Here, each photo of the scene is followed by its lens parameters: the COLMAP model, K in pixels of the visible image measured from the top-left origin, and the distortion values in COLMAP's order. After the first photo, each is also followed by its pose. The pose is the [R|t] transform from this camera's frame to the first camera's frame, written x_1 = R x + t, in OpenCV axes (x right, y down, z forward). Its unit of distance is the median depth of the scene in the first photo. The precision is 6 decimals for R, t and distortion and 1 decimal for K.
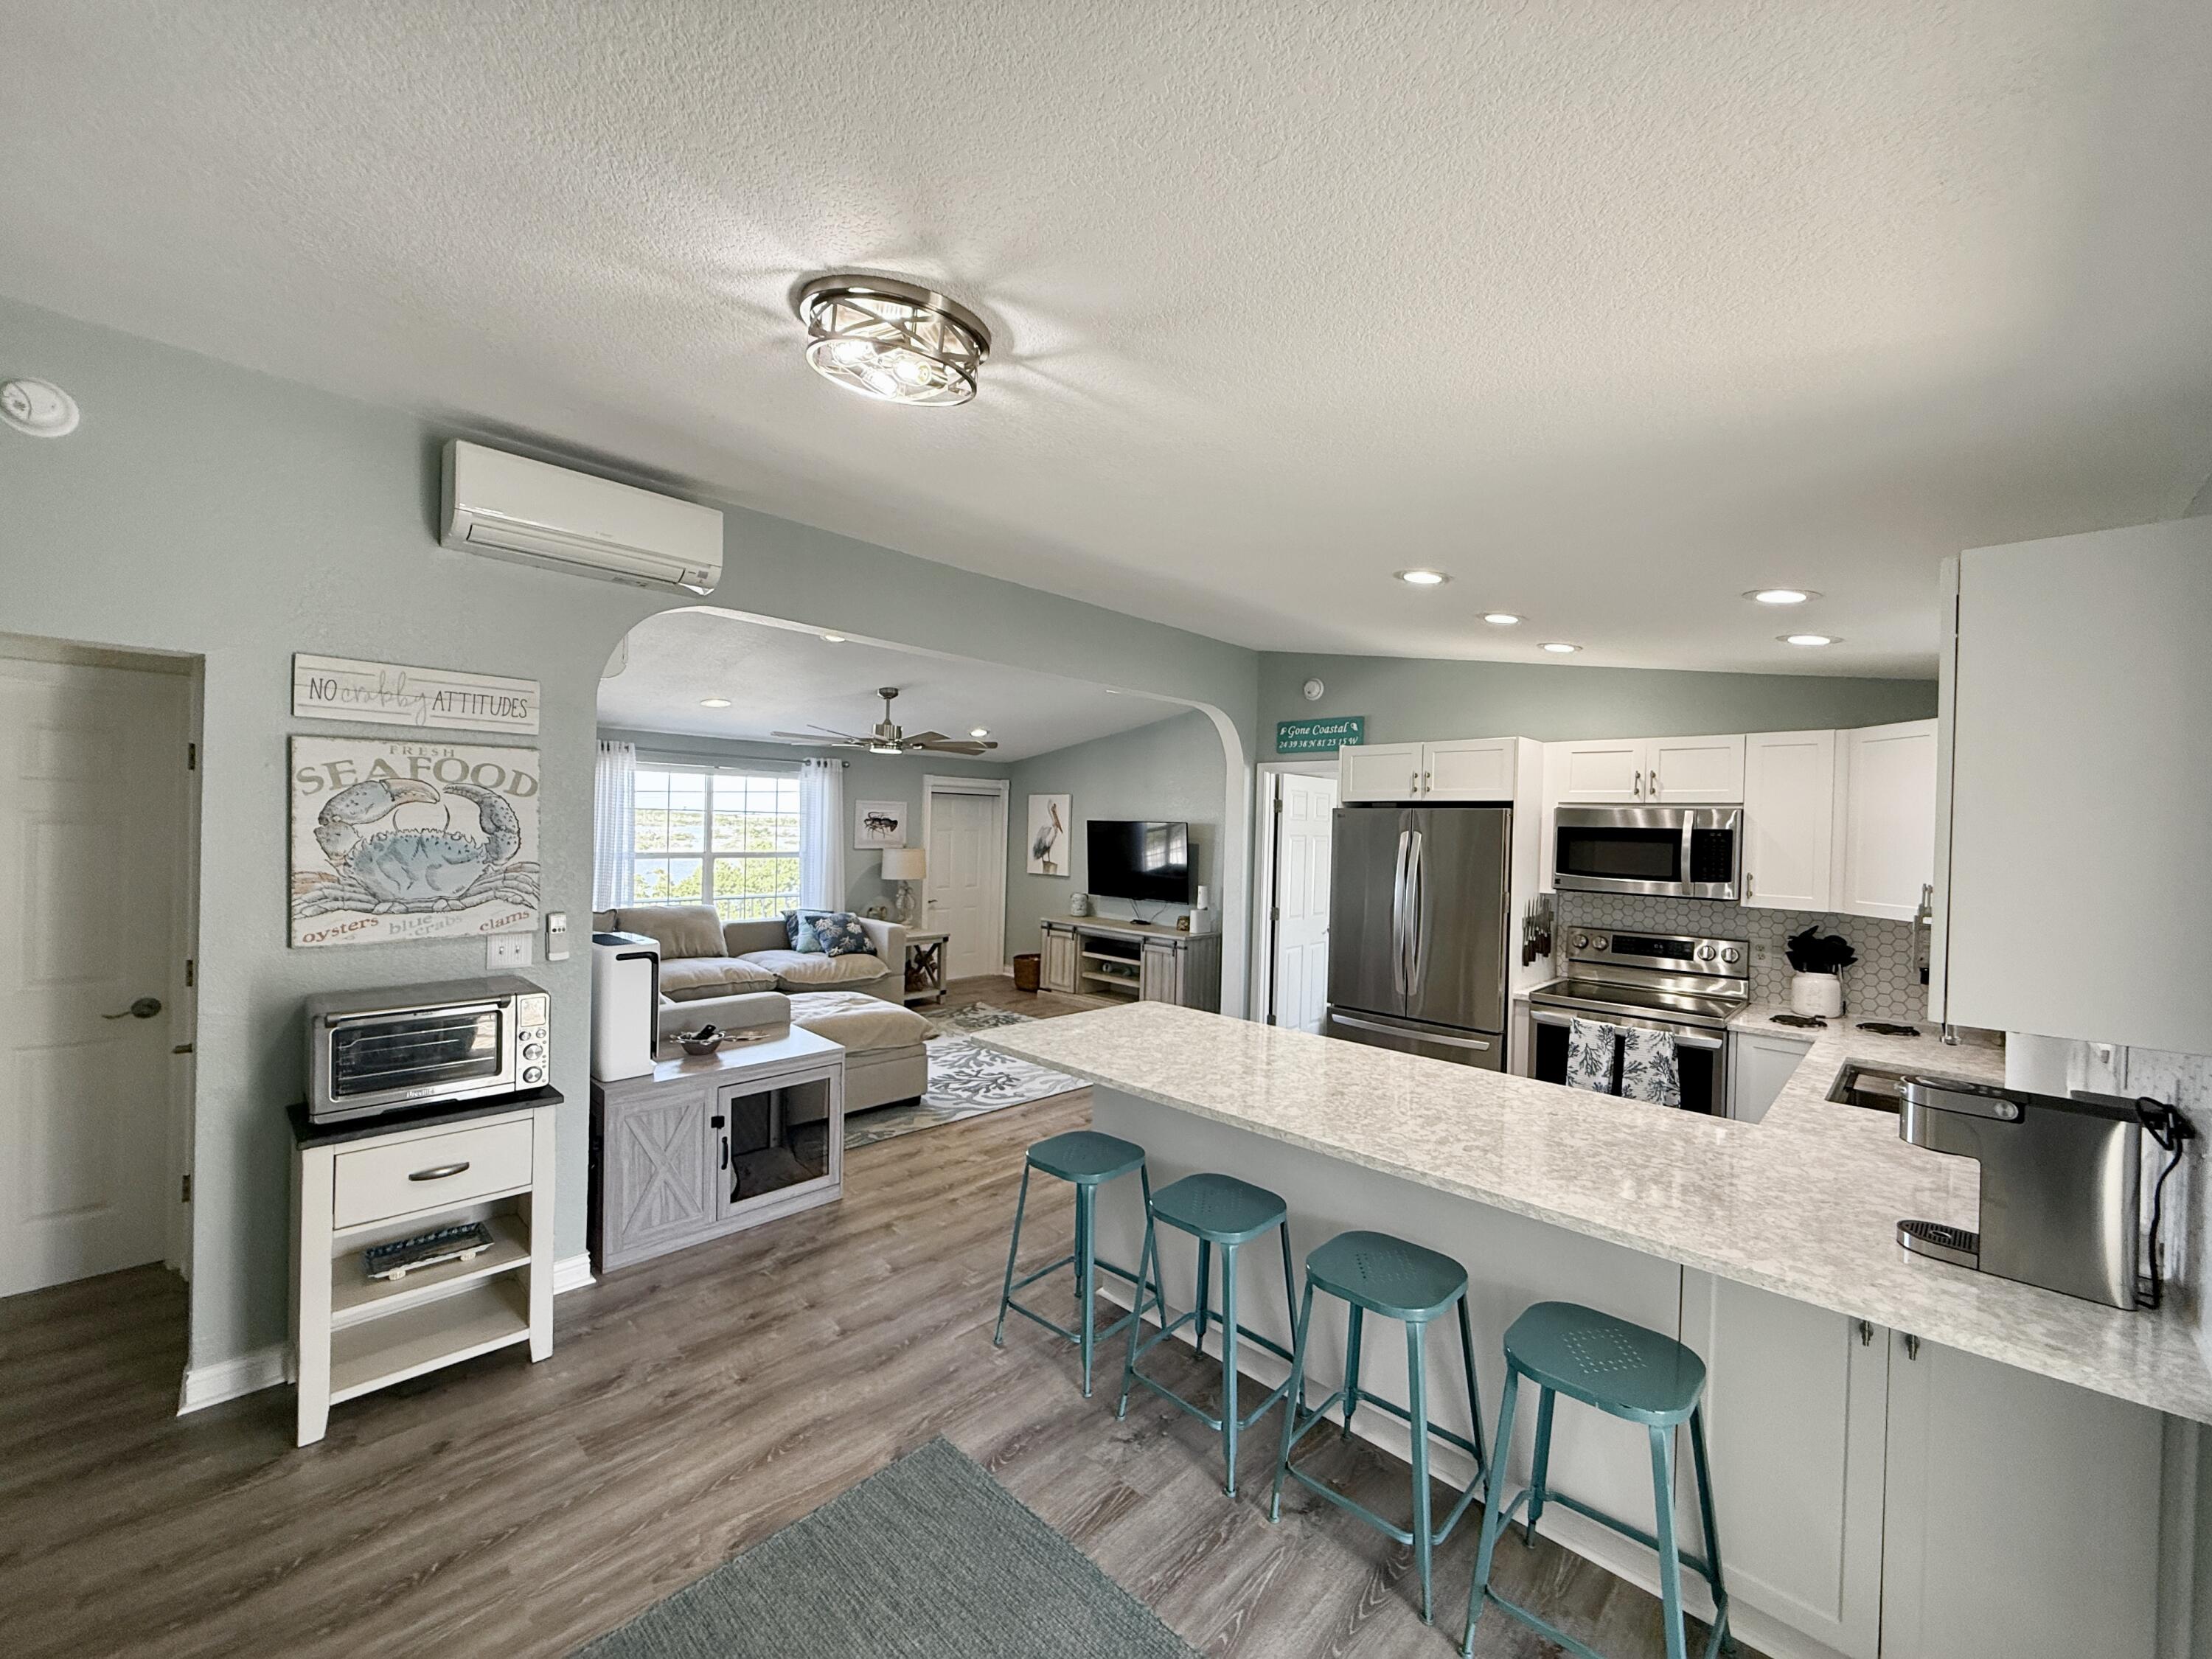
lens RADIAL K [[882.7, 0, 1099.2], [0, 882.7, 834.2], [0, 0, 1]] dist [-0.001676, -0.000093]
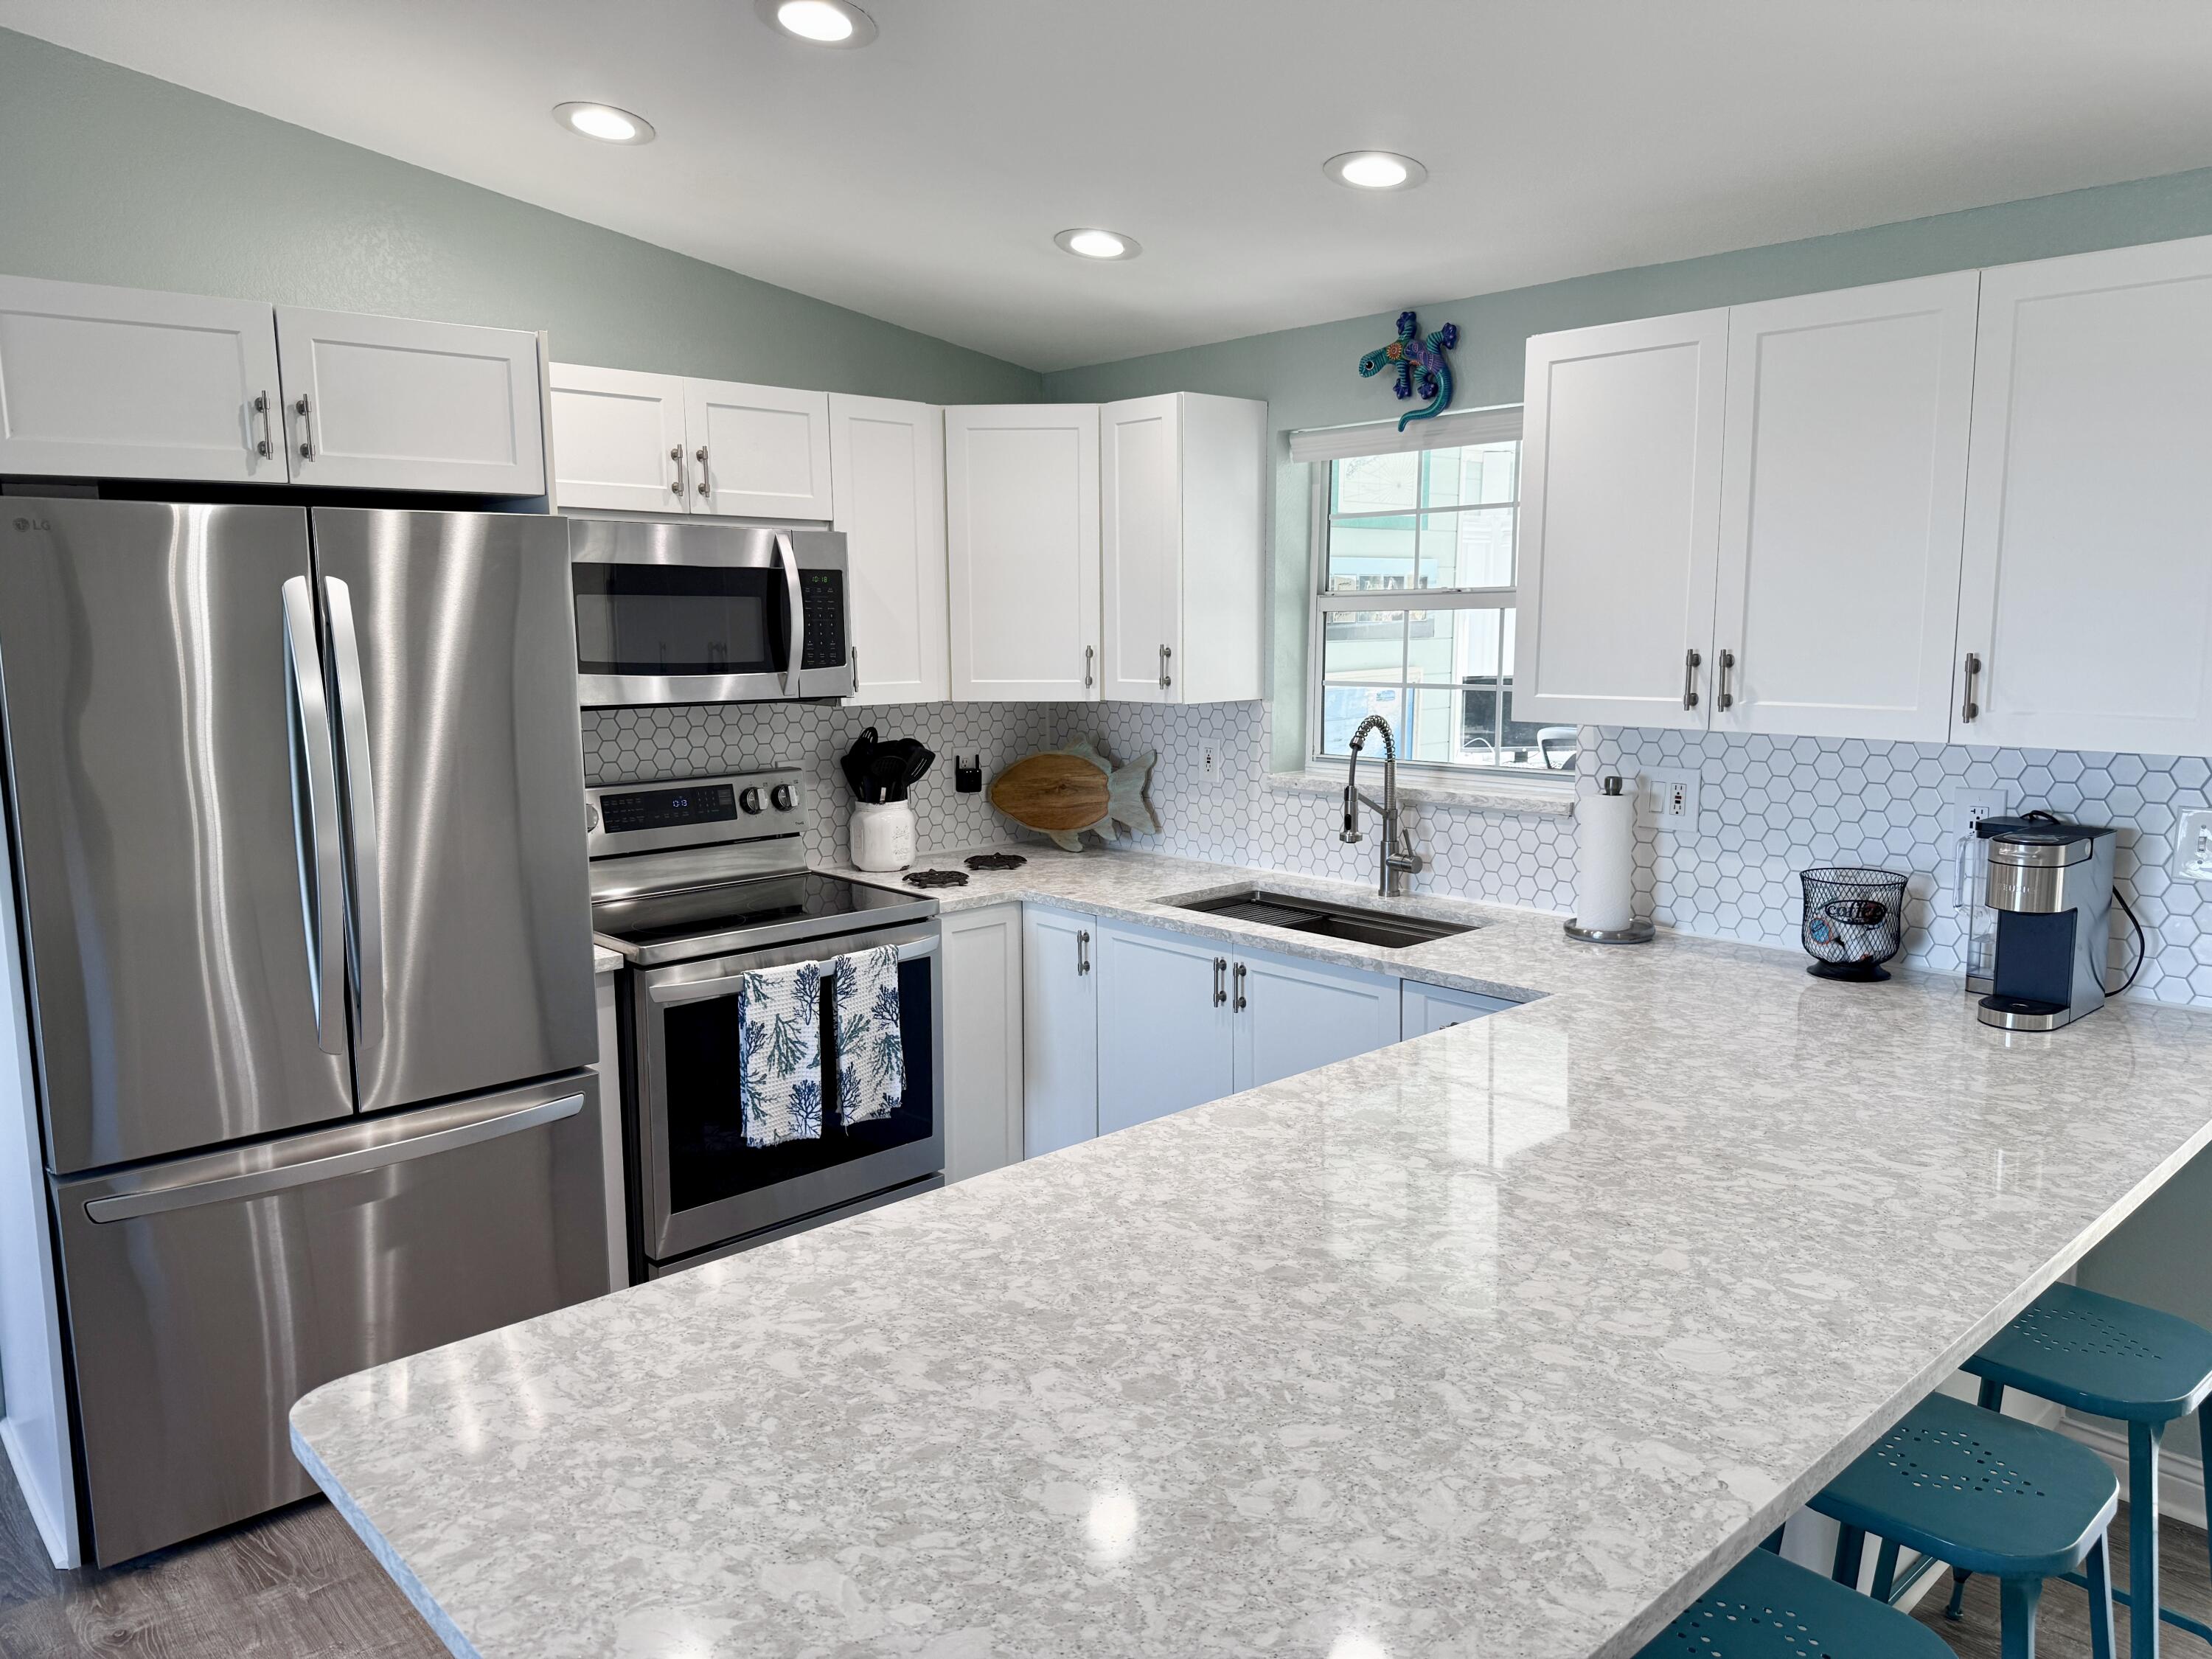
lens RADIAL K [[1540.2, 0, 1119.4], [0, 1540.2, 831.5], [0, 0, 1]] dist [0.195821, -0.399982]
pose [[0.050070, -0.165110, 0.985003, -0.271381], [0.017744, 0.986232, 0.164414, -0.000469], [-0.998588, 0.009246, 0.052310, 0.772287]]
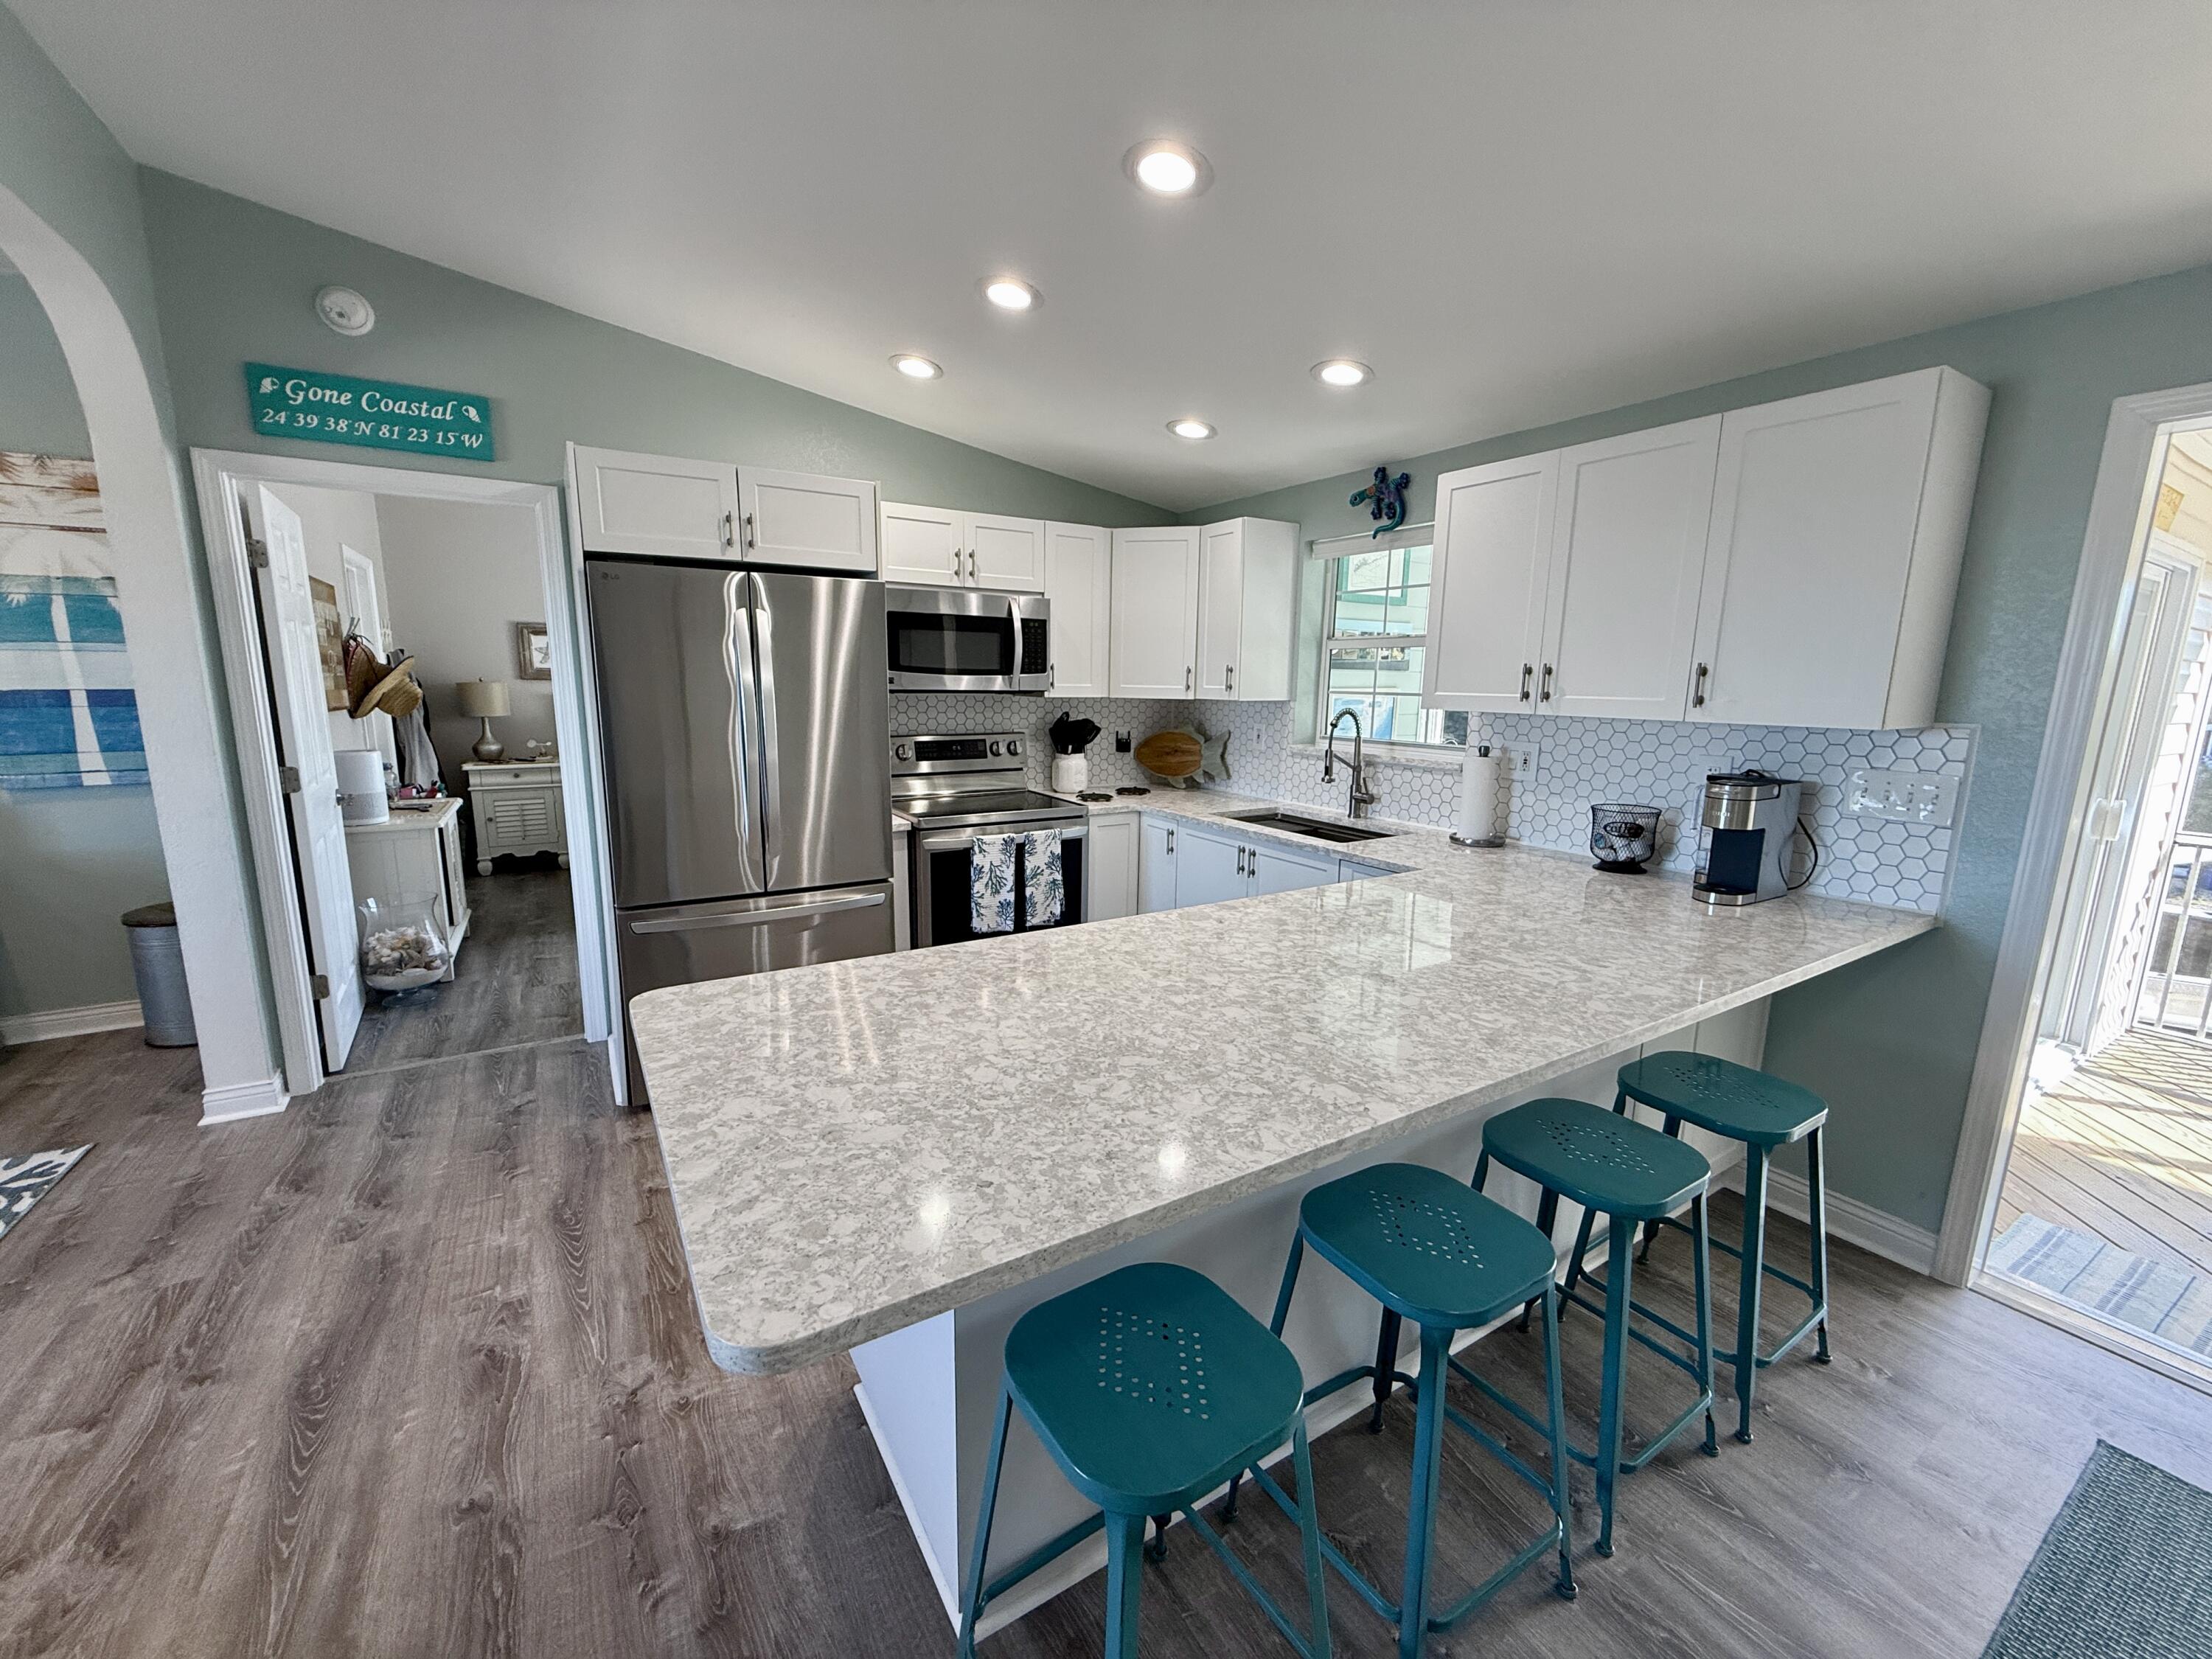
lens RADIAL K [[876.8, 0, 1104.0], [0, 876.8, 833.4], [0, 0, 1]] dist [0.001234, 0.000115]
pose [[0.244065, -0.192281, 0.950505, -0.255757], [0.002196, 0.980253, 0.197735, 0.036043], [-0.969756, -0.046173, 0.239667, 0.686073]]
